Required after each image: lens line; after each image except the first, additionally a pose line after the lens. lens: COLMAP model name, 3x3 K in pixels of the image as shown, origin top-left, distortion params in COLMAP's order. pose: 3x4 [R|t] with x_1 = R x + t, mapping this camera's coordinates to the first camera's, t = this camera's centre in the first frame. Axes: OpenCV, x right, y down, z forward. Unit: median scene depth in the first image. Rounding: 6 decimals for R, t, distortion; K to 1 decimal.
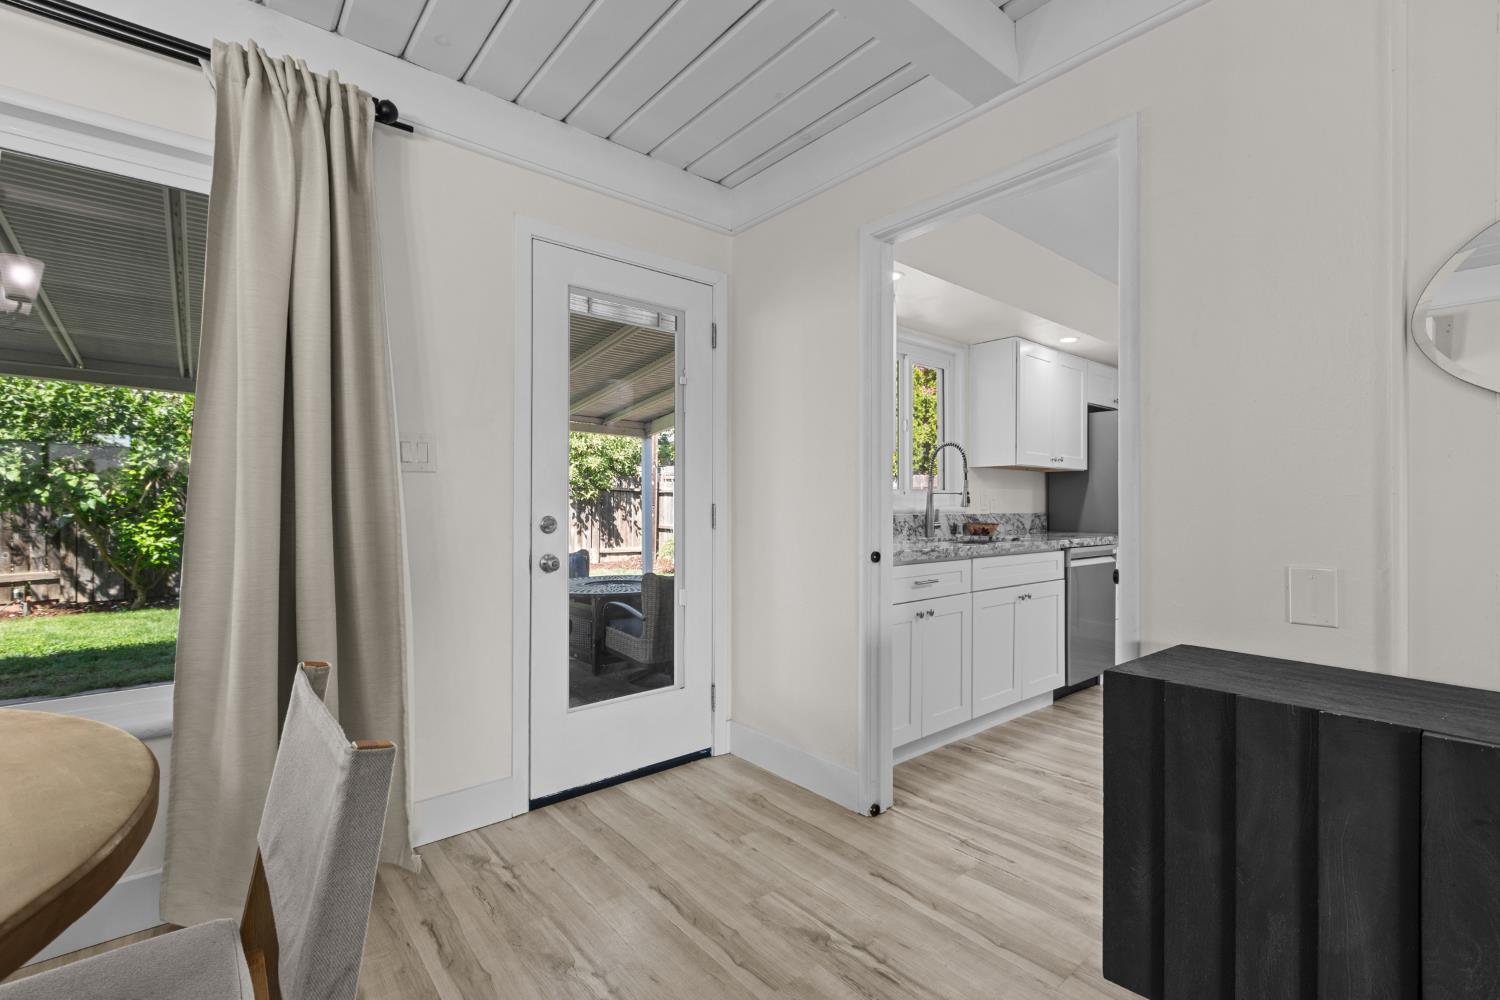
lens RADIAL K [[674.0, 0, 746.4], [0, 674.0, 497.2], [0, 0, 1]] dist [0.003672, 0.000349]
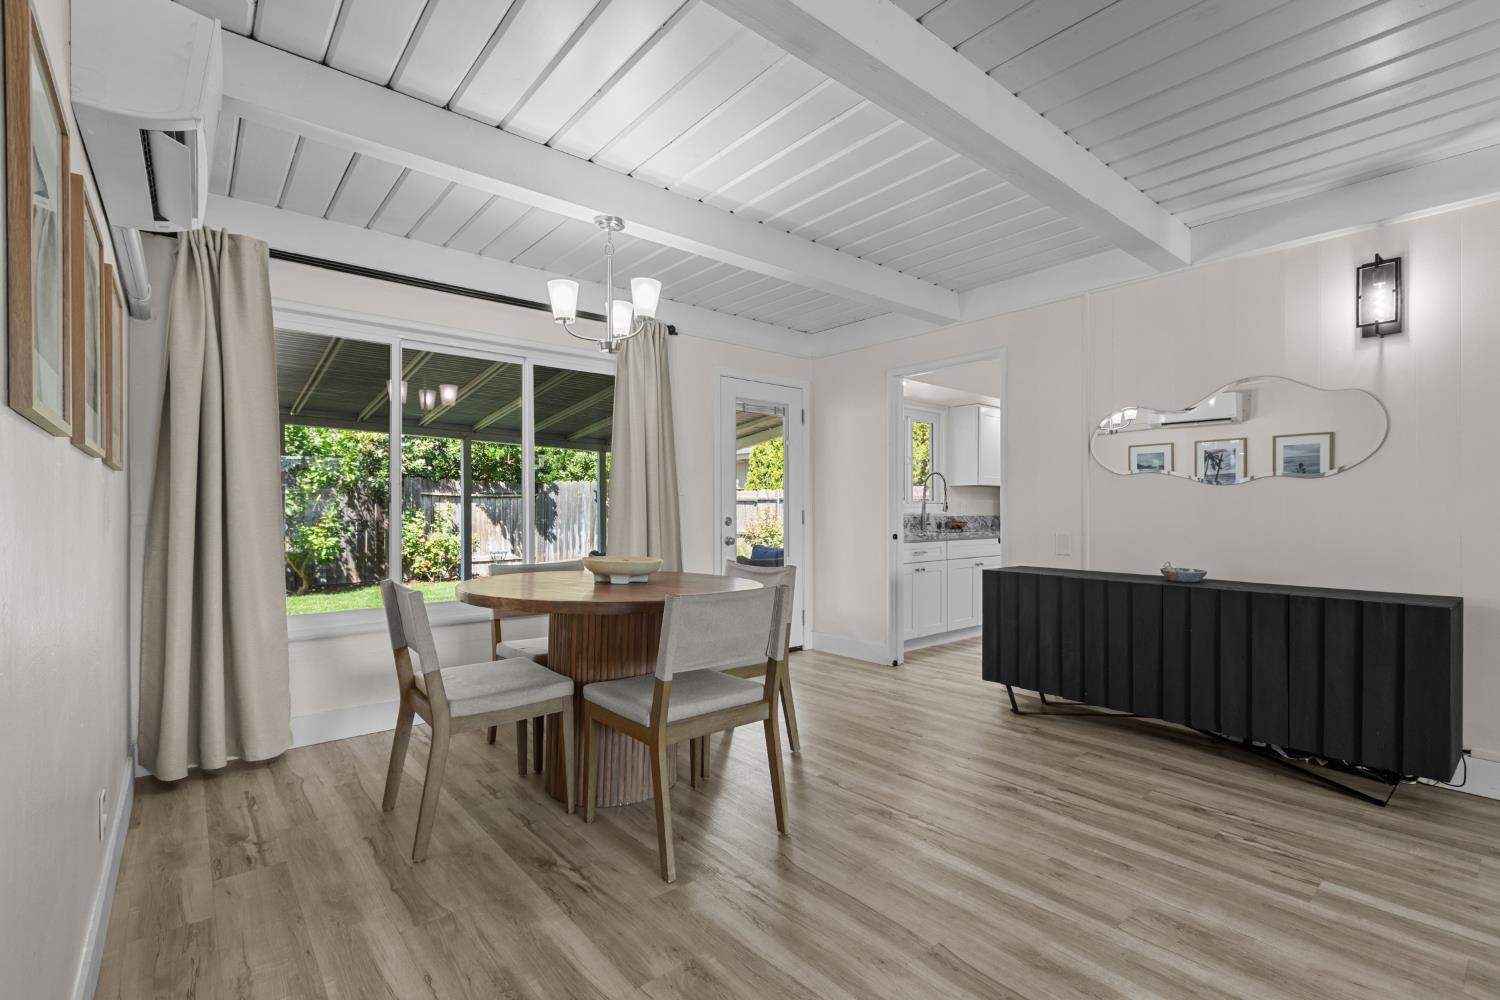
lens RADIAL K [[674.0, 0, 753.5], [0, 674.0, 510.4], [0, 0, 1]] dist [0.003672, 0.000349]
pose [[0.999930, -0.004196, 0.011085, -0.199605], [0.004068, 0.999925, 0.011576, -0.011034], [-0.011133, -0.011530, 0.999872, -0.791171]]
